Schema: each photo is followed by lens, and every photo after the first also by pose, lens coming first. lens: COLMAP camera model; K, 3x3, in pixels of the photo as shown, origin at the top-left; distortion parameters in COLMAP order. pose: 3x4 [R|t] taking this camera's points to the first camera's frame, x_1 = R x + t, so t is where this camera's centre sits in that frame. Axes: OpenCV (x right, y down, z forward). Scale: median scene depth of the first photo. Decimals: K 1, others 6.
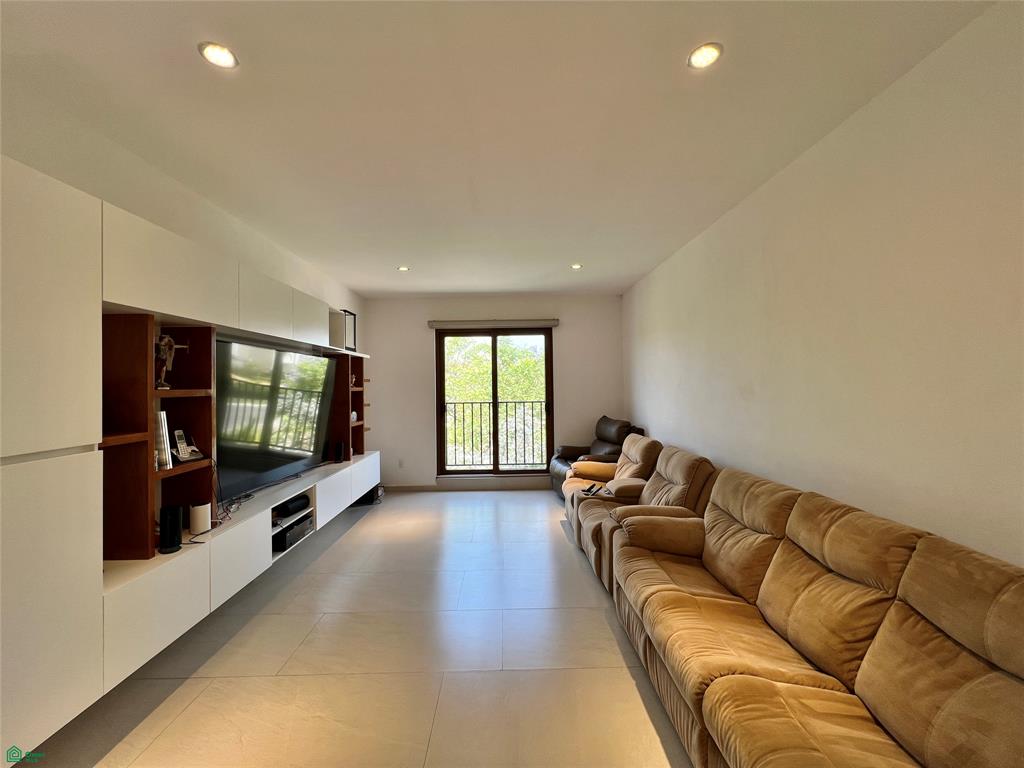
lens RADIAL K [[418.8, 0, 511.3], [0, 418.8, 382.5], [0, 0, 1]] dist [-0.005579, -0.000400]
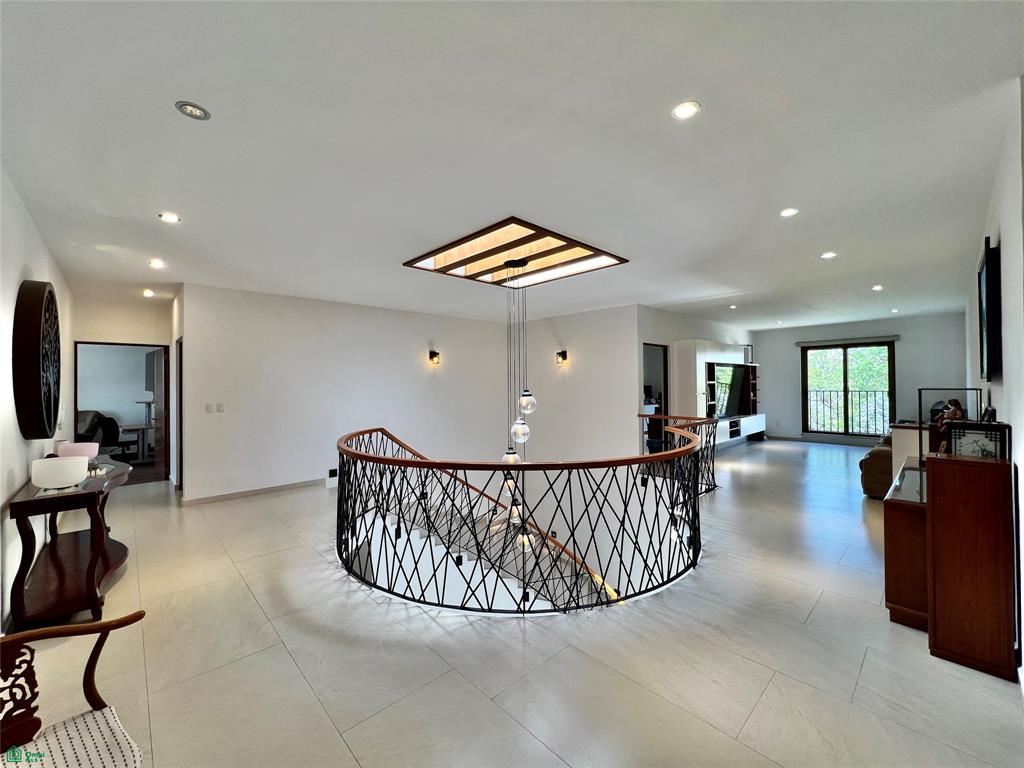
lens RADIAL K [[418.8, 0, 508.0], [0, 418.8, 375.2], [0, 0, 1]] dist [-0.005579, -0.000400]
pose [[0.679053, -0.001595, -0.734087, 0.259397], [0.007843, 0.999956, 0.005082, -0.029342], [0.734047, -0.009208, 0.679036, -1.040792]]
